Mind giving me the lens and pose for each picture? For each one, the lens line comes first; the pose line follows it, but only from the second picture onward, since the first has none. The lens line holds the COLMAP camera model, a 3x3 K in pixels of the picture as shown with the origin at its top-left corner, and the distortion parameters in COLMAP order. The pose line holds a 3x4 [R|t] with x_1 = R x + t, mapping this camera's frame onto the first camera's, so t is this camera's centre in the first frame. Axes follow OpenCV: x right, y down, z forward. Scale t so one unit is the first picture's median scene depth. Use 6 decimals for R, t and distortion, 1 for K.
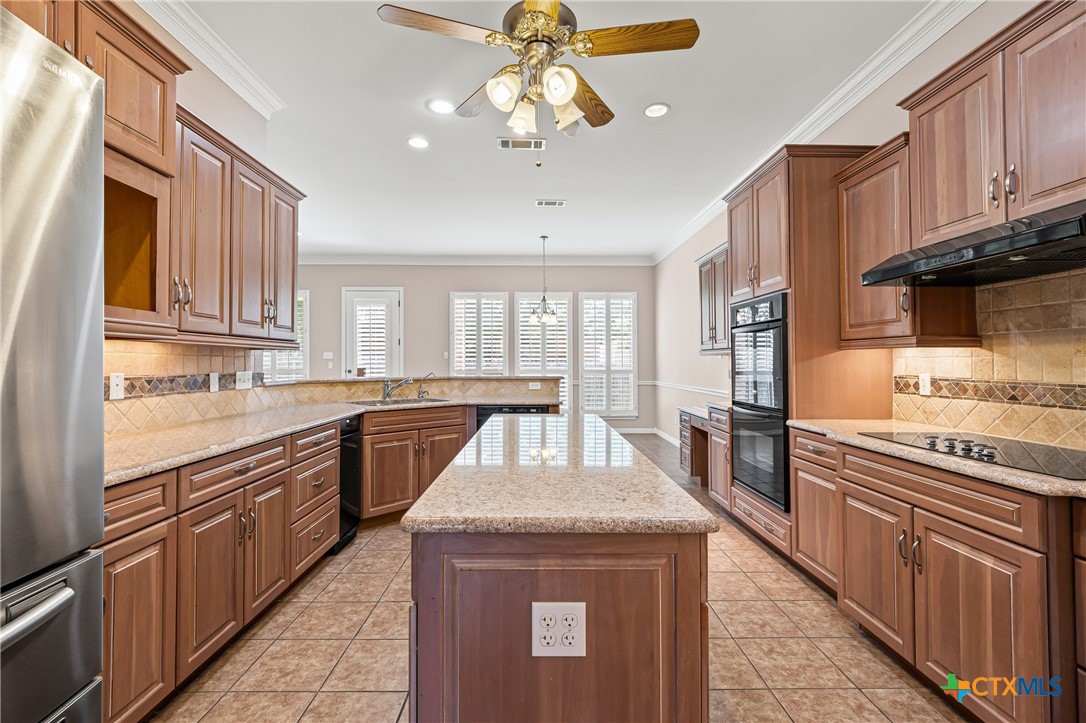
lens RADIAL K [[490.9, 0, 543.5], [0, 490.9, 348.9], [0, 0, 1]] dist [0.002157, 0.000560]
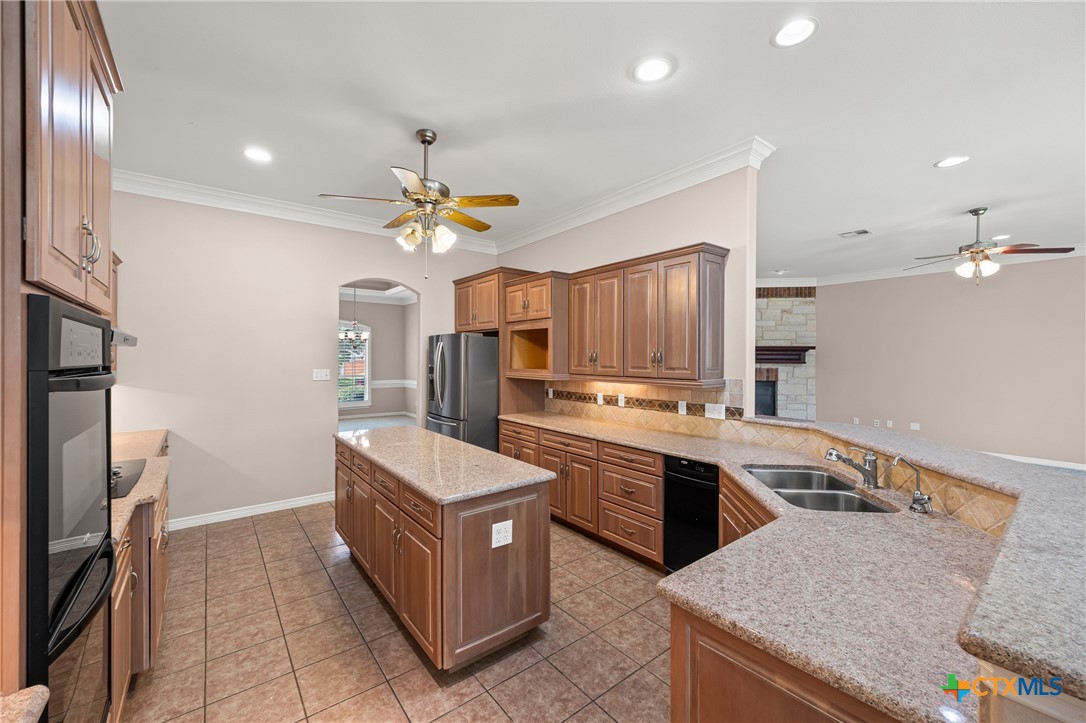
lens RADIAL K [[423.5, 0, 543.0], [0, 423.5, 361.5], [0, 0, 1]] dist [0.001631, 0.000047]
pose [[-0.796414, 0.001994, -0.604748, 0.436150], [0.014979, 0.999753, -0.016431, -0.057939], [0.604566, -0.022145, -0.796247, 1.929334]]
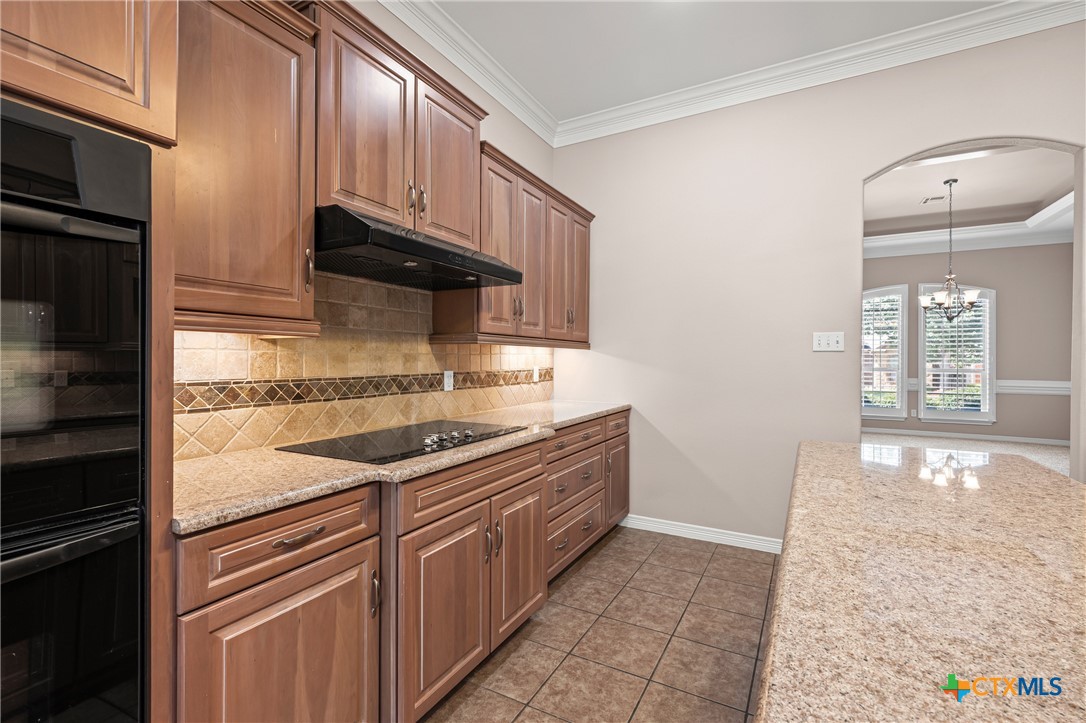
lens RADIAL K [[475.4, 0, 535.8], [0, 475.4, 356.8], [0, 0, 1]] dist [0.001420, 0.000155]
pose [[-0.858434, -0.002723, 0.512916, 0.112538], [-0.019173, 0.999457, -0.026782, 0.034866], [-0.512565, -0.032825, -0.858021, 1.299744]]
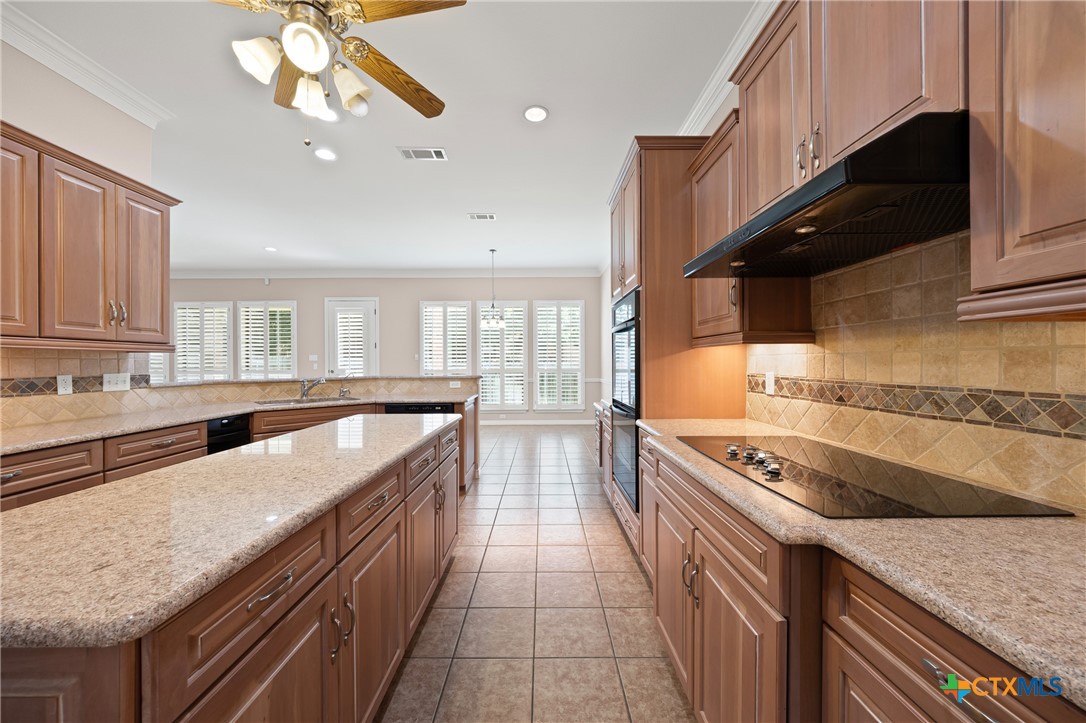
lens RADIAL K [[404.2, 0, 543.0], [0, 404.2, 361.5], [0, 0, 1]] dist [-0.002819, -0.000221]
pose [[0.999845, -0.006628, -0.016281, 0.358598], [0.007028, 0.999671, 0.024663, 0.007623], [0.016113, -0.024774, 0.999563, 0.215062]]
